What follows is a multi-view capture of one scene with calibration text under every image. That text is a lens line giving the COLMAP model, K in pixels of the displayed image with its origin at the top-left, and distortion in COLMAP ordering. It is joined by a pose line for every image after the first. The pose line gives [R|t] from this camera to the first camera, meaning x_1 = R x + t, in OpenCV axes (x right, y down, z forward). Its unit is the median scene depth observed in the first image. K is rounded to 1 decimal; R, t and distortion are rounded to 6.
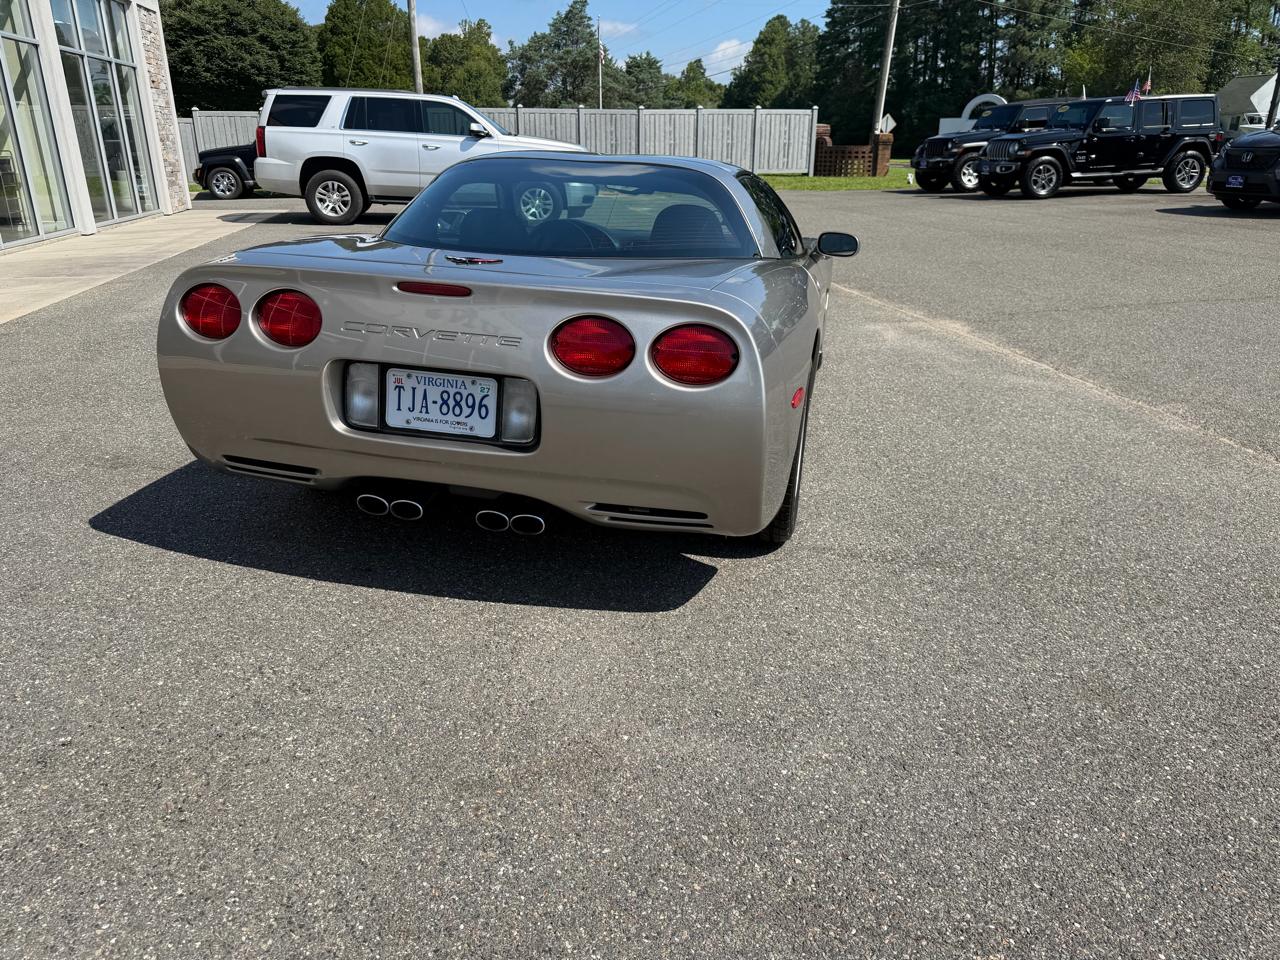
lens RADIAL K [[919.3, 0, 642.9], [0, 919.3, 471.8], [0, 0, 1]] dist [0.024778, -0.034340]
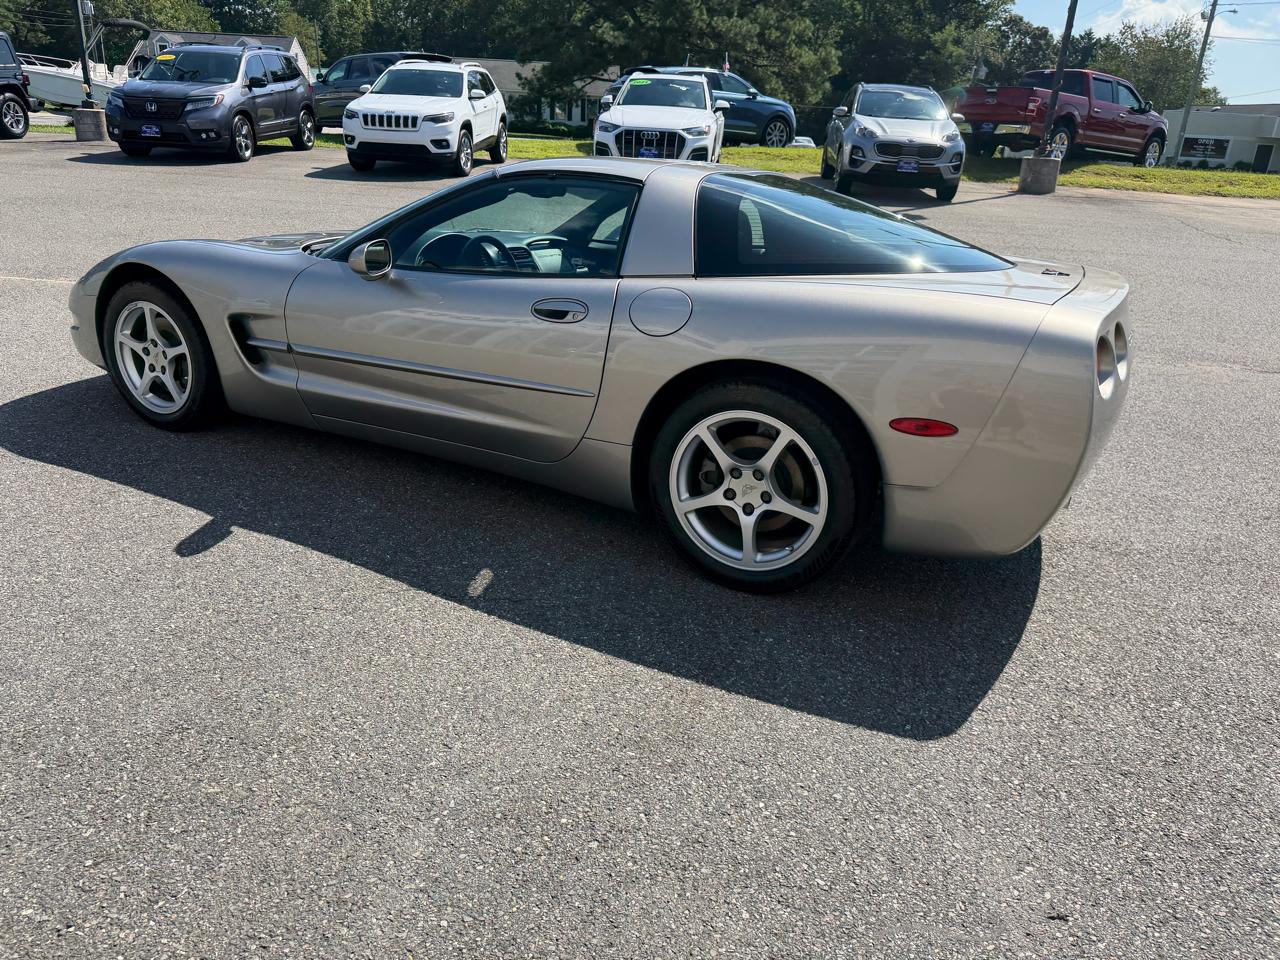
lens RADIAL K [[902.0, 0, 621.4], [0, 902.0, 474.0], [0, 0, 1]] dist [0.023616, -0.023389]
pose [[0.262535, -0.351519, 0.898615, -0.198874], [0.280887, 0.918793, 0.277350, -0.063509], [-0.923135, 0.179595, 0.339952, 0.155556]]
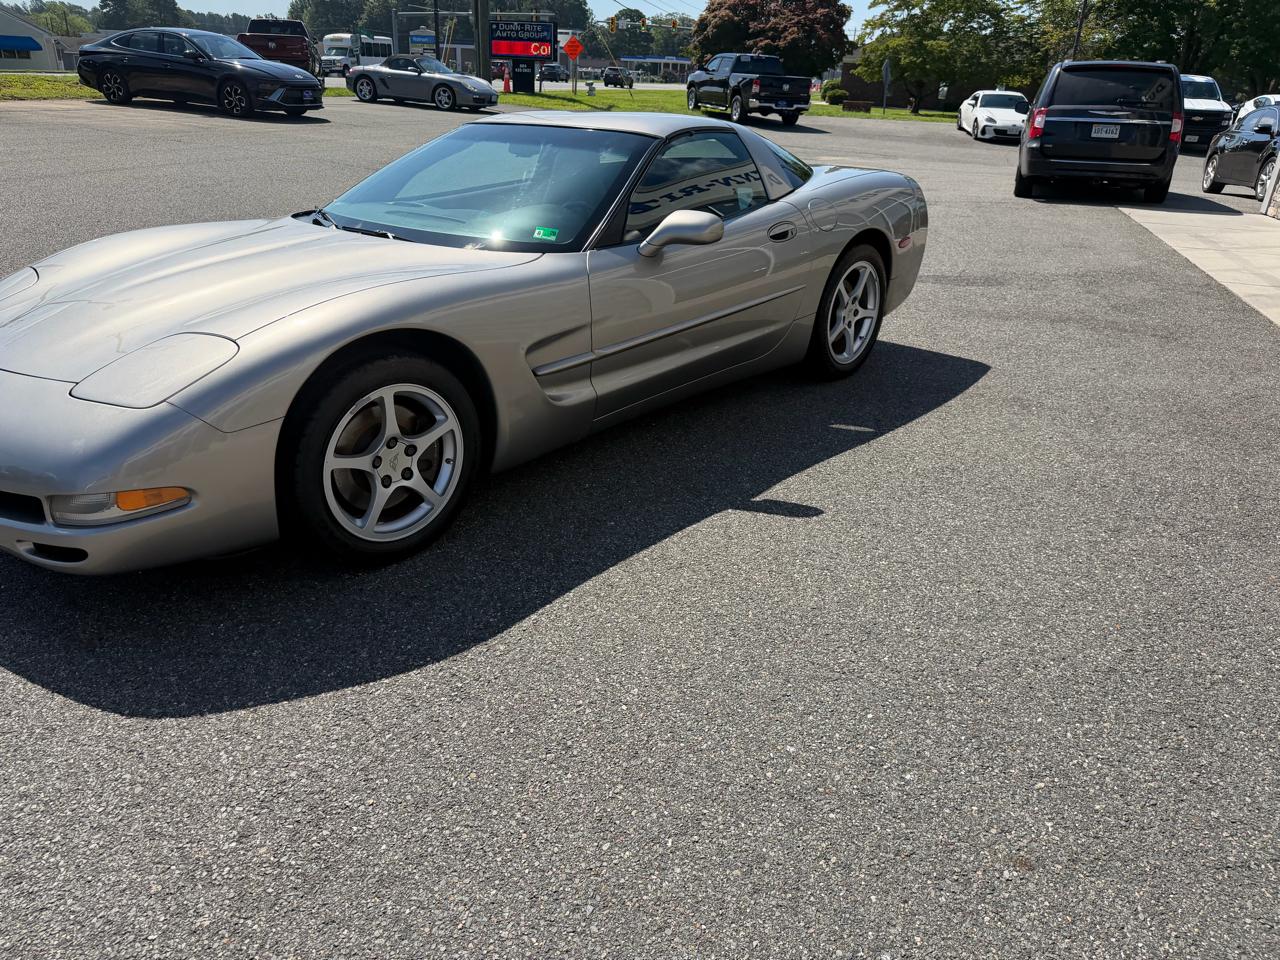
lens RADIAL K [[946.2, 0, 640.0], [0, 946.2, 480.0], [0, 0, 1]] dist [0.003257, -0.005601]
pose [[-0.885368, -0.223248, 0.407780, -0.126975], [0.110831, 0.750499, 0.651512, -0.150127], [-0.451487, 0.622022, -0.639725, 0.397027]]
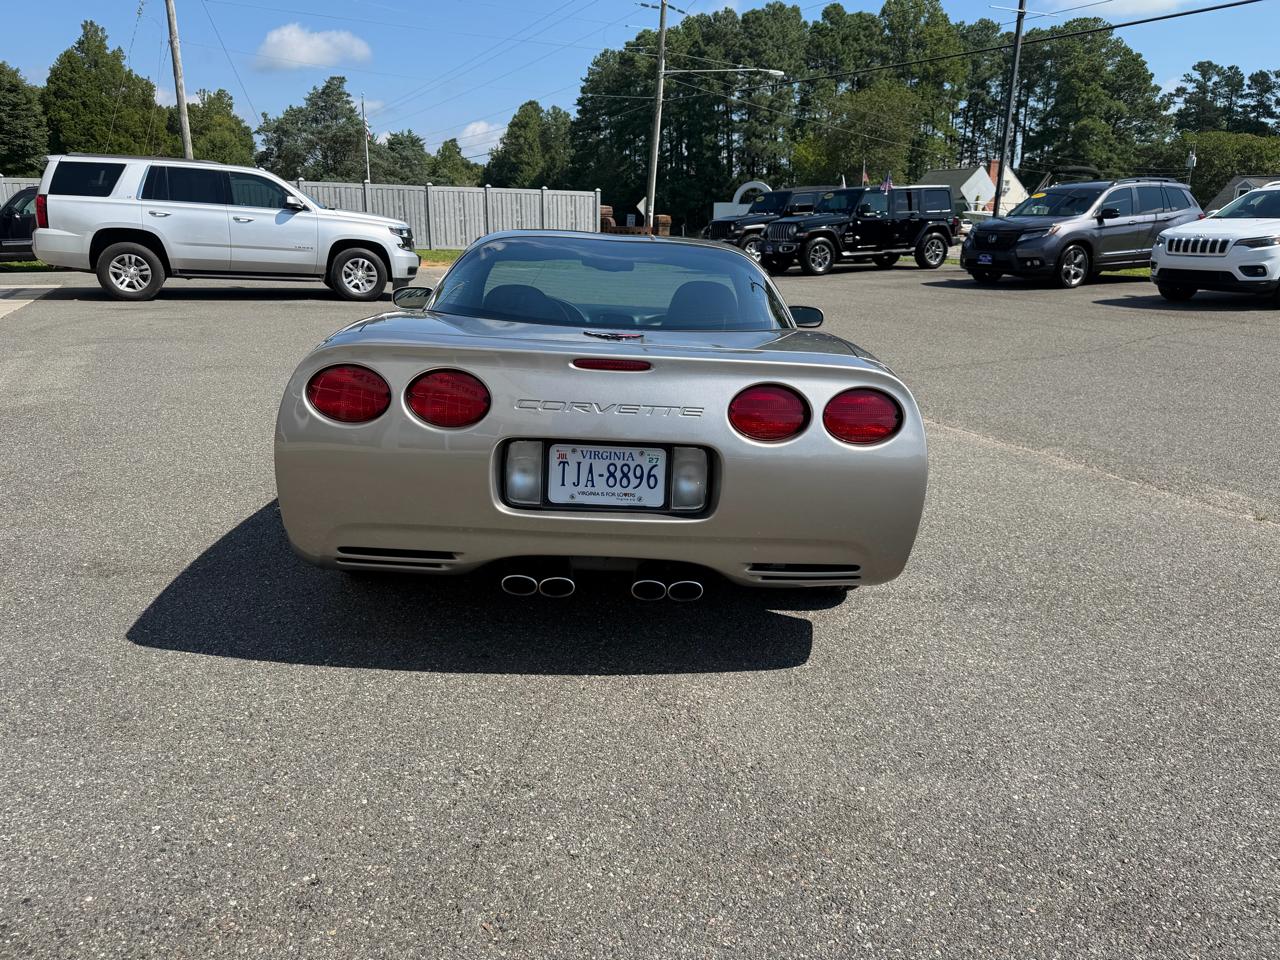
lens RADIAL K [[915.2, 0, 651.2], [0, 915.2, 462.5], [0, 0, 1]] dist [0.031432, -0.035799]
pose [[0.965319, -0.052393, 0.255764, -0.055223], [0.073779, 0.994470, -0.074744, -0.001462], [-0.250433, 0.091022, 0.963846, 0.003633]]
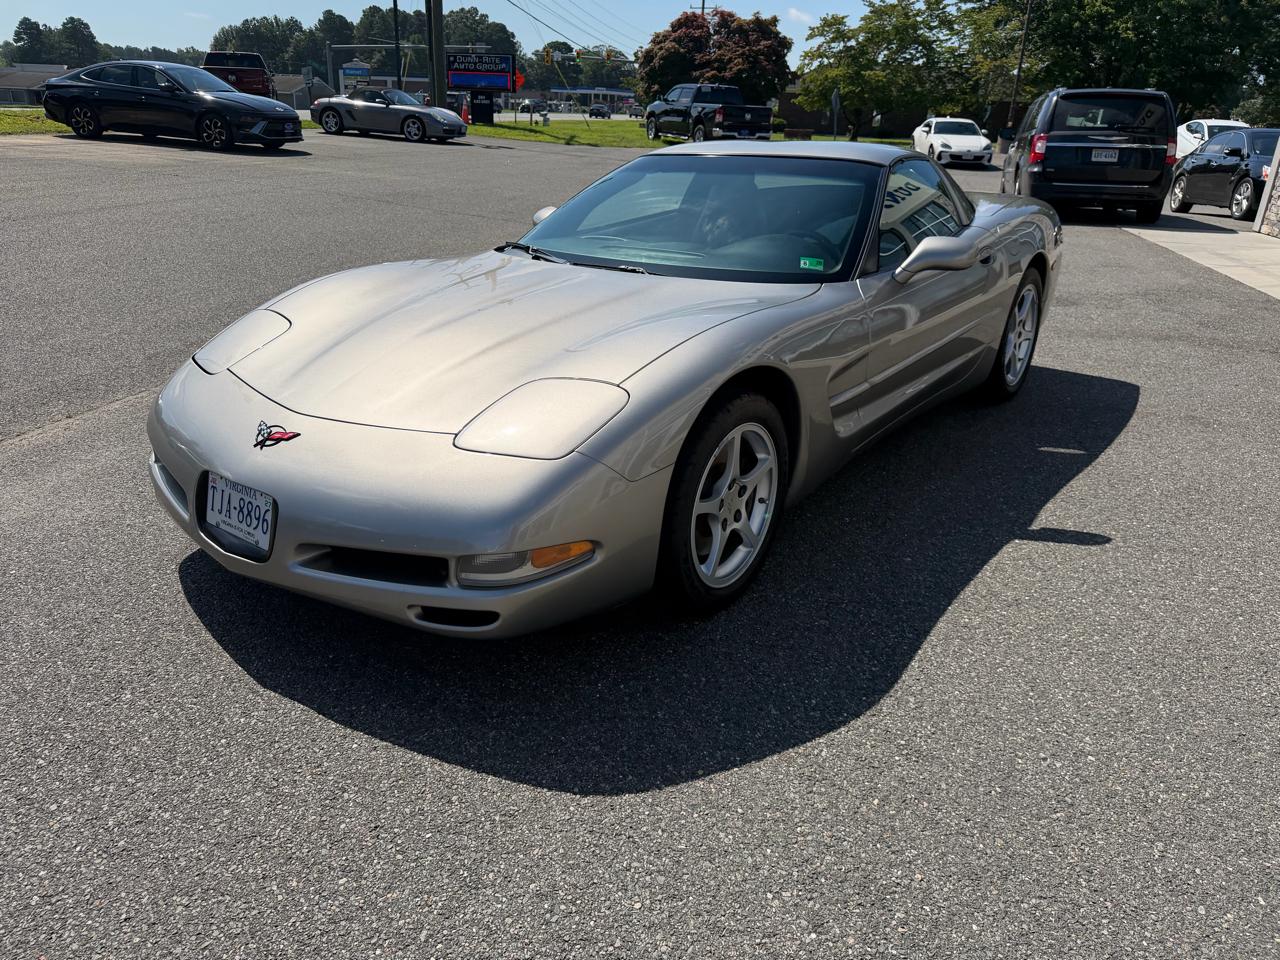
lens RADIAL K [[946.3, 0, 636.3], [0, 946.3, 468.4], [0, 0, 1]] dist [0.006647, -0.011136]
pose [[-0.918142, -0.177664, 0.354191, -0.067320], [0.093442, 0.771569, 0.629246, -0.154264], [-0.385077, 0.610833, -0.691808, 0.417913]]
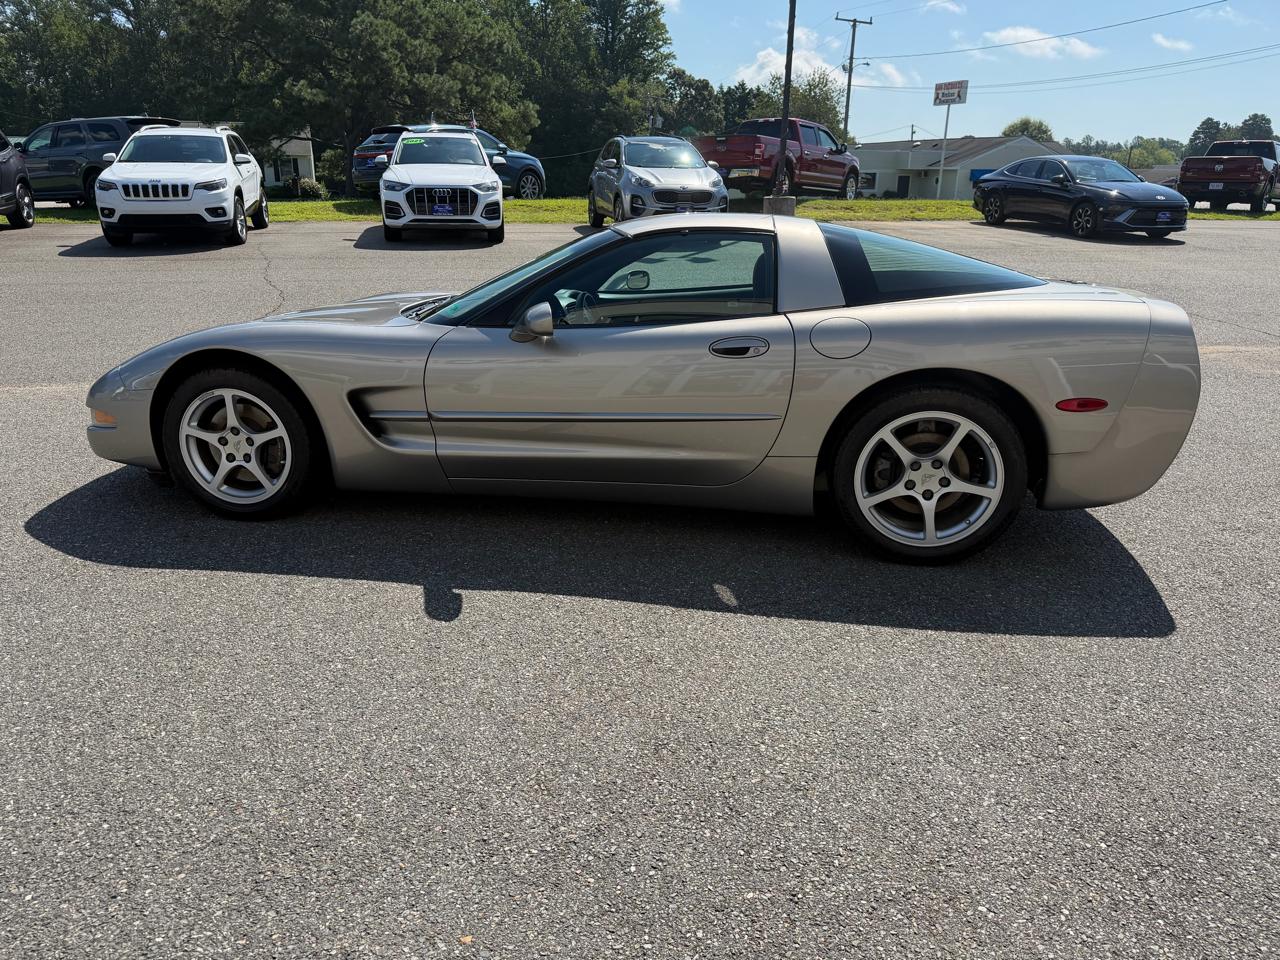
lens RADIAL K [[914.2, 0, 611.2], [0, 914.2, 480.0], [0, 0, 1]] dist [0.045572, -0.054545]
pose [[-0.053466, -0.321145, 0.945519, -0.226953], [0.328729, 0.888435, 0.320345, -0.091001], [-0.942910, 0.327947, 0.058069, 0.232986]]
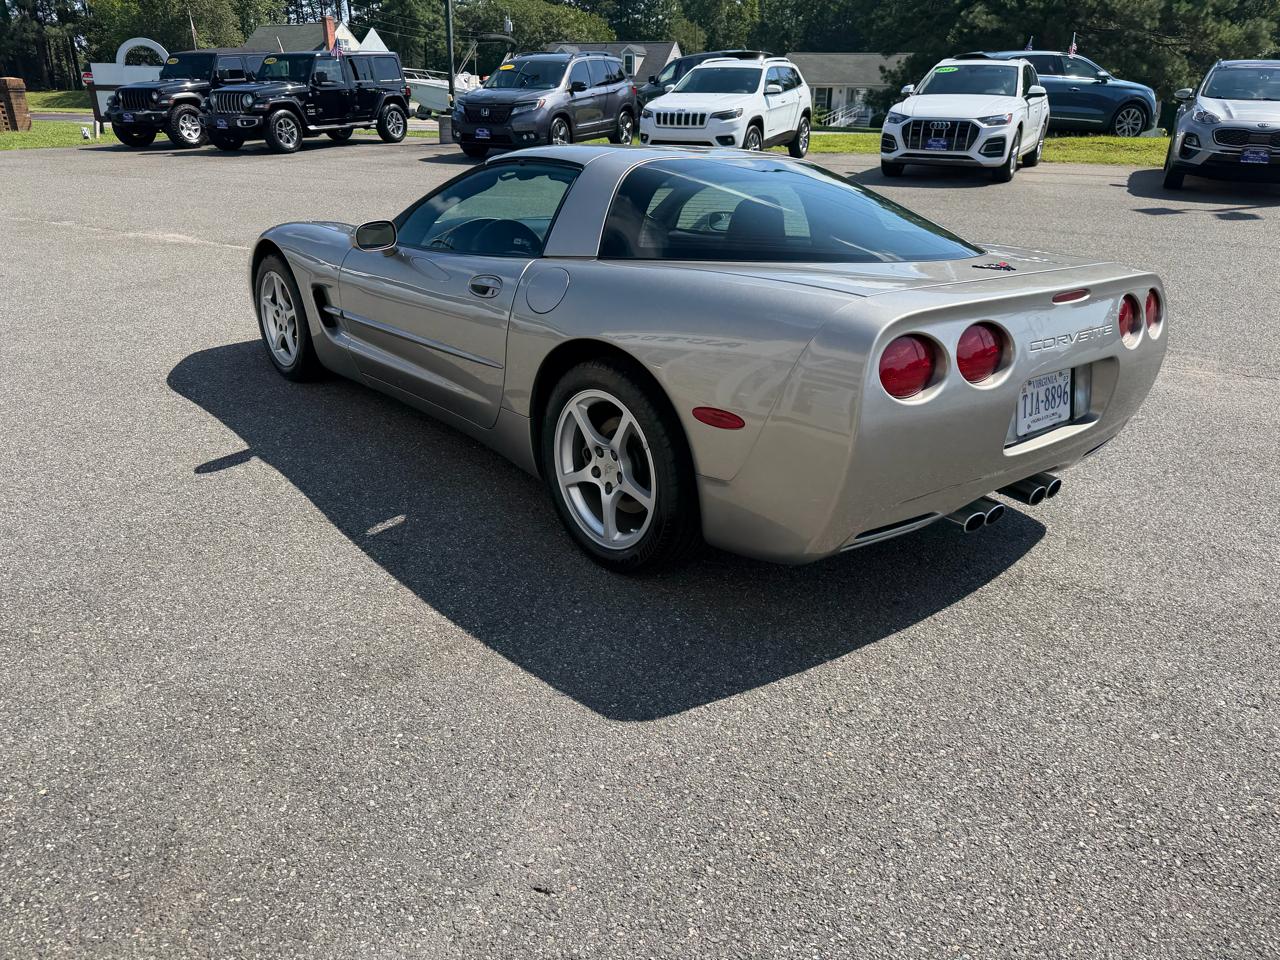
lens RADIAL K [[899.9, 0, 632.3], [0, 899.9, 483.3], [0, 0, 1]] dist [0.029880, -0.032399]
pose [[0.600966, -0.309957, 0.736727, -0.171675], [0.255851, 0.947846, 0.190076, -0.040217], [-0.757219, 0.074263, 0.648926, 0.087961]]
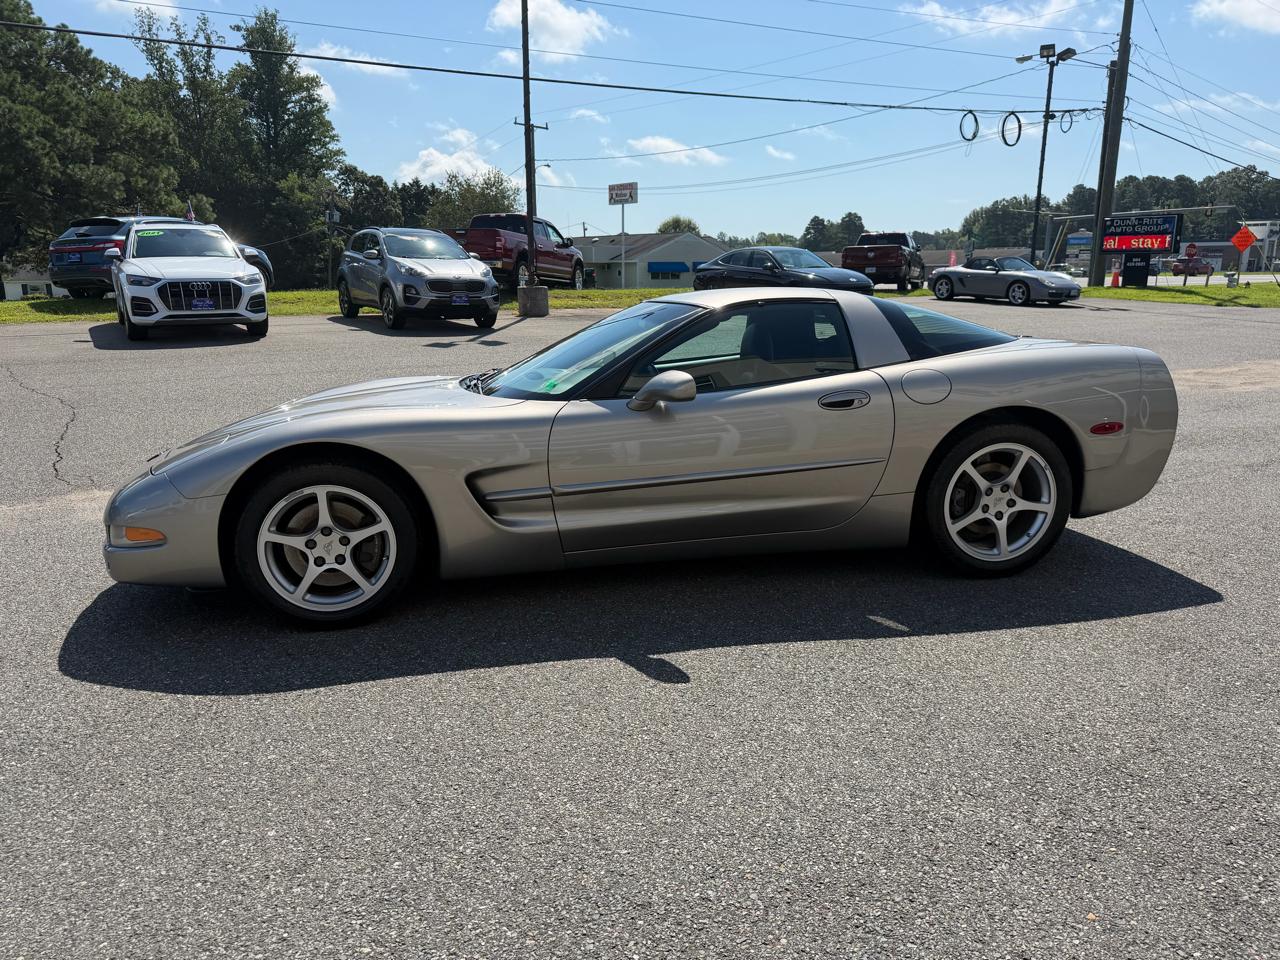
lens RADIAL K [[925.5, 0, 617.1], [0, 925.5, 475.0], [0, 0, 1]] dist [0.082130, -0.133498]
pose [[-0.394549, -0.201825, 0.896436, -0.215689], [0.314359, 0.887065, 0.338074, -0.117031], [-0.863429, 0.415189, -0.286545, 0.315860]]
